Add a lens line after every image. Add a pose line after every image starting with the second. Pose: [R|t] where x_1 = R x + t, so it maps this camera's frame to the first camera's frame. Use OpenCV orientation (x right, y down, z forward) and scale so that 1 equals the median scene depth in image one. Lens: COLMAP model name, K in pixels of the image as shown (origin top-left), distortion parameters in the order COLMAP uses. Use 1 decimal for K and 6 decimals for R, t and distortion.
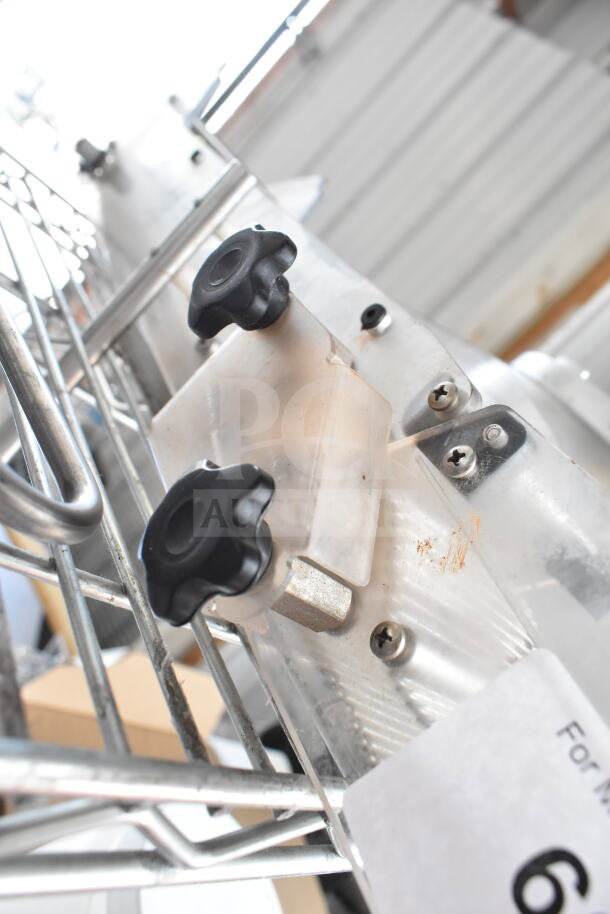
lens RADIAL K [[718.8, 0, 305.0], [0, 718.8, 457.0], [0, 0, 1]] dist [0.003341, 0.005022]
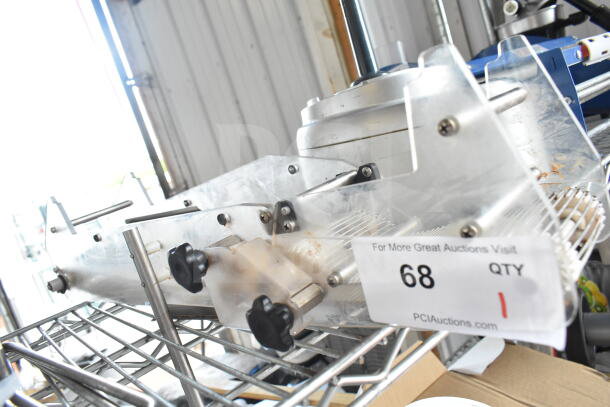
lens RADIAL K [[479.7, 0, 305.0], [0, 479.7, 203.5], [0, 0, 1]] dist [0.003341, 0.005022]
pose [[0.433450, -0.897270, 0.083826, 0.162517], [0.898172, 0.437722, 0.041064, -0.046480], [-0.073538, 0.057491, 0.995634, -0.783270]]
